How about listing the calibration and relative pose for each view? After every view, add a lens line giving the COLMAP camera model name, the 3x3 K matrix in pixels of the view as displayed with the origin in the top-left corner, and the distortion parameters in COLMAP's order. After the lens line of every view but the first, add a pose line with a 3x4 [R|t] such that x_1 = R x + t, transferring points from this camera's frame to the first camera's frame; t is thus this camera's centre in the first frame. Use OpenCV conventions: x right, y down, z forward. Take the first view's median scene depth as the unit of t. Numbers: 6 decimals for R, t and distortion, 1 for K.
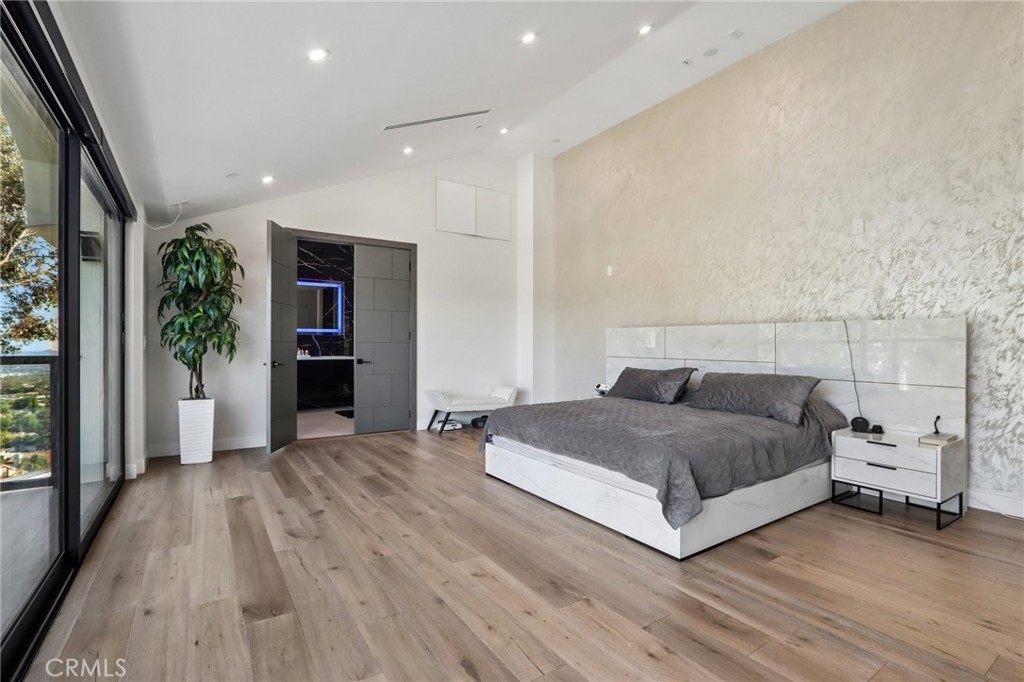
lens RADIAL K [[480.5, 0, 508.0], [0, 480.5, 348.2], [0, 0, 1]] dist [-0.007837, 0.000021]
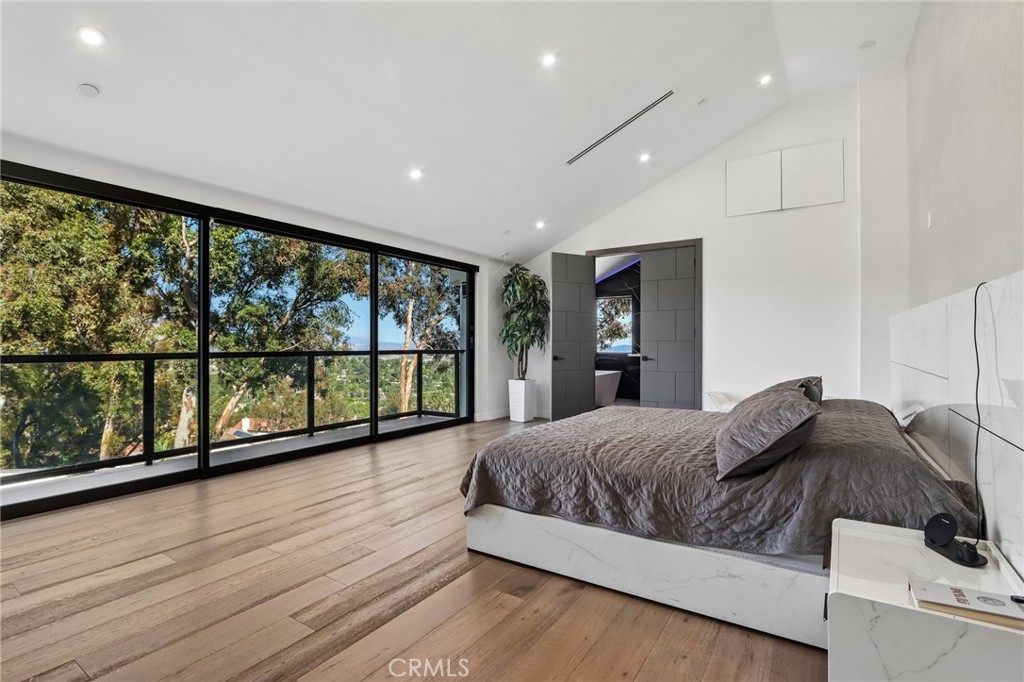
lens RADIAL K [[480.5, 0, 508.0], [0, 480.5, 348.2], [0, 0, 1]] dist [-0.007837, 0.000021]
pose [[0.402136, 0.006150, -0.915559, 0.568583], [0.001742, 0.999970, 0.007482, -0.004740], [0.915578, -0.004603, 0.402113, 0.275524]]
